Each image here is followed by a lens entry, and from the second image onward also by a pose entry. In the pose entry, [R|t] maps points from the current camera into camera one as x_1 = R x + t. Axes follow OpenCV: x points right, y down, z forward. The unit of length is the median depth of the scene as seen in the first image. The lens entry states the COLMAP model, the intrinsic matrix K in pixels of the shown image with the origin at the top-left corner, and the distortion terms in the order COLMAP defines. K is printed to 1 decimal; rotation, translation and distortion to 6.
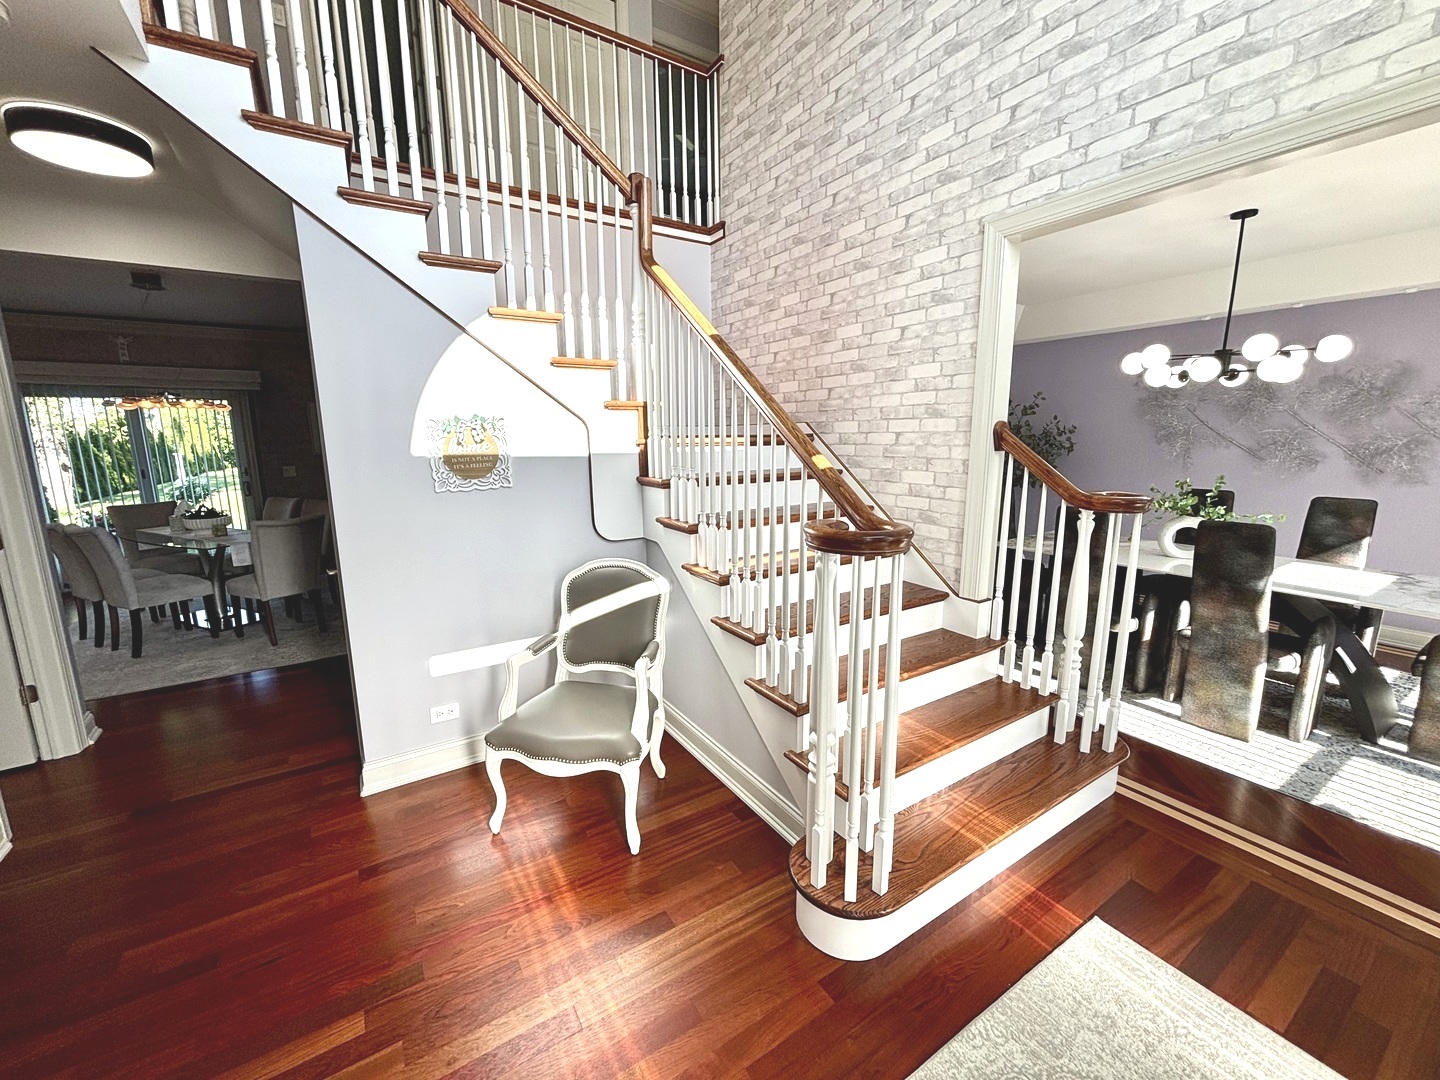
lens RADIAL K [[577.4, 0, 714.5], [0, 577.4, 541.5], [0, 0, 1]] dist [0.003284, 0.000422]
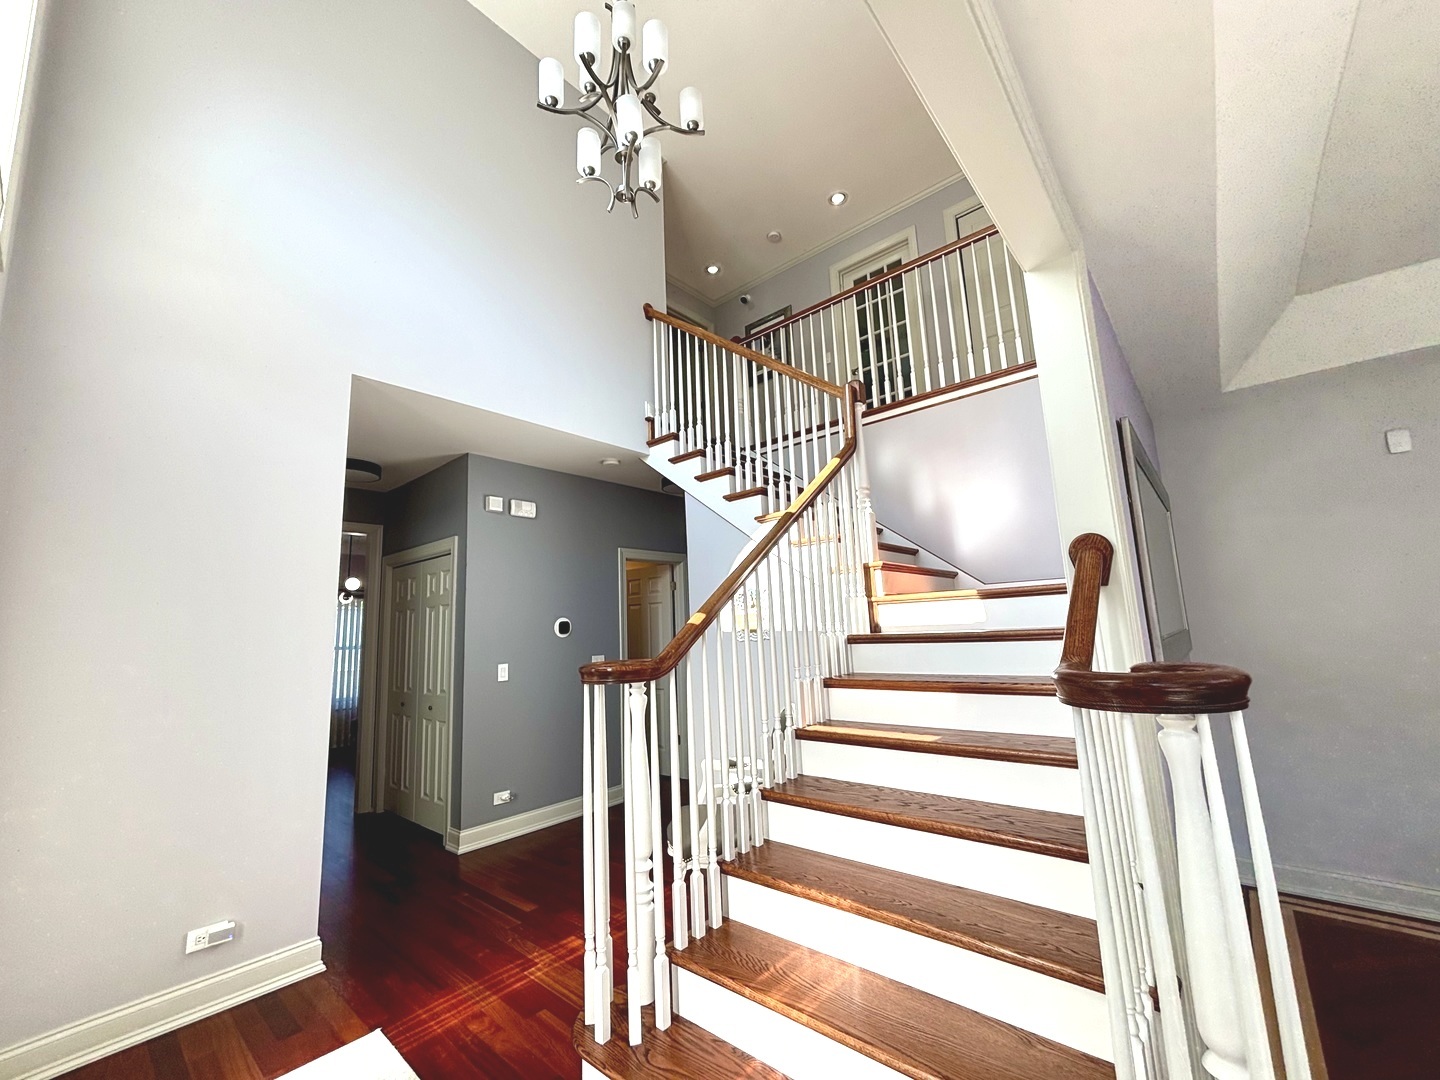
lens RADIAL K [[577.4, 0, 714.5], [0, 577.4, 541.5], [0, 0, 1]] dist [0.003284, 0.000422]
pose [[0.278327, -0.145482, -0.949405, 0.927498], [-0.149101, 0.969936, -0.192338, -0.041770], [0.948843, 0.195090, 0.248268, 0.512443]]
